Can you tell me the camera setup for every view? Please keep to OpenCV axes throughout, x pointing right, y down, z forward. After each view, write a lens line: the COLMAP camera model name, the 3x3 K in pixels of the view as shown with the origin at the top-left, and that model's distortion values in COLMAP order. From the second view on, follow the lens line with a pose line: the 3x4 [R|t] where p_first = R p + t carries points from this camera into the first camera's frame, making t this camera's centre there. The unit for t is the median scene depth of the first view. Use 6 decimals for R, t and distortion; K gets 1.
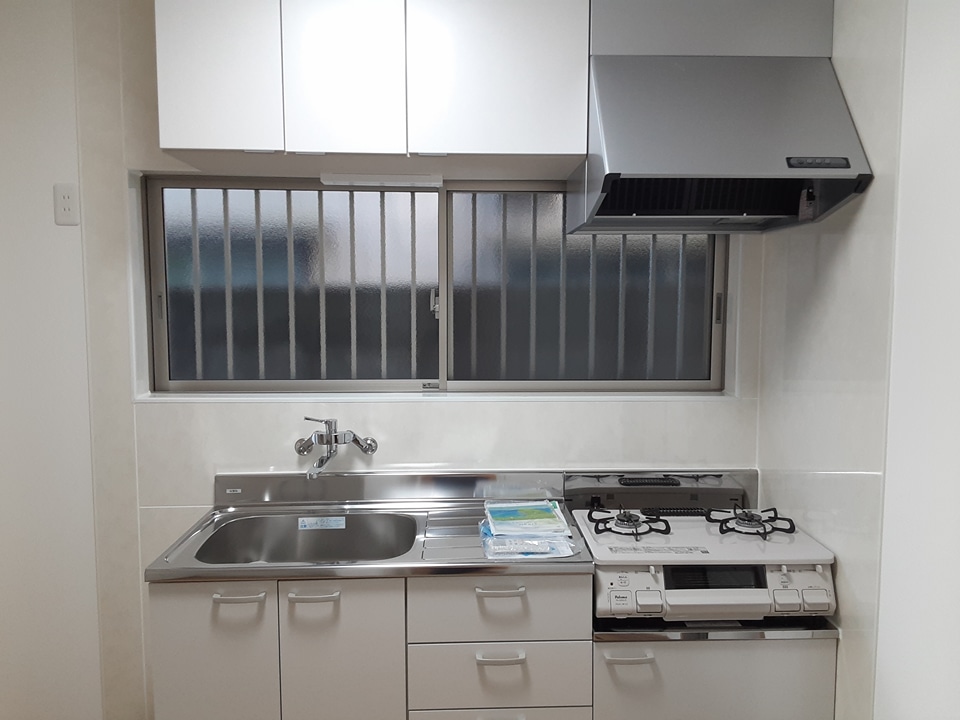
lens RADIAL K [[774.2, 0, 486.4], [0, 774.2, 358.4], [0, 0, 1]] dist [0.123104, -0.171559]
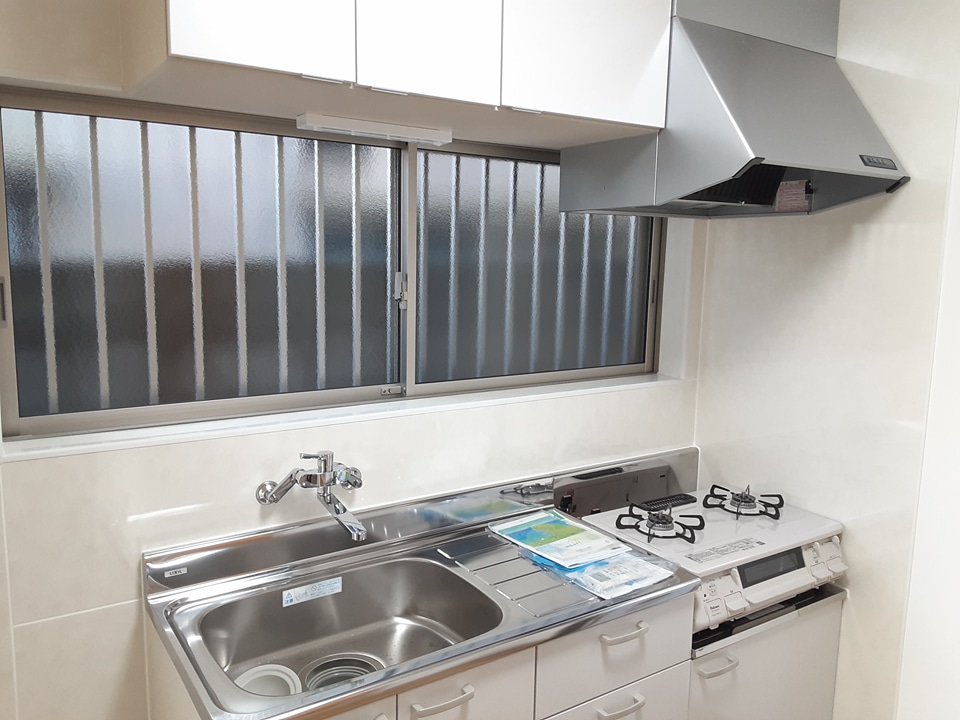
lens RADIAL K [[774.2, 0, 486.4], [0, 774.2, 358.4], [0, 0, 1]] dist [0.123104, -0.171559]
pose [[0.845599, -0.059243, 0.530522, -0.454378], [0.026766, 0.997278, 0.068704, -0.057328], [-0.533148, -0.043896, 0.844882, 0.291386]]
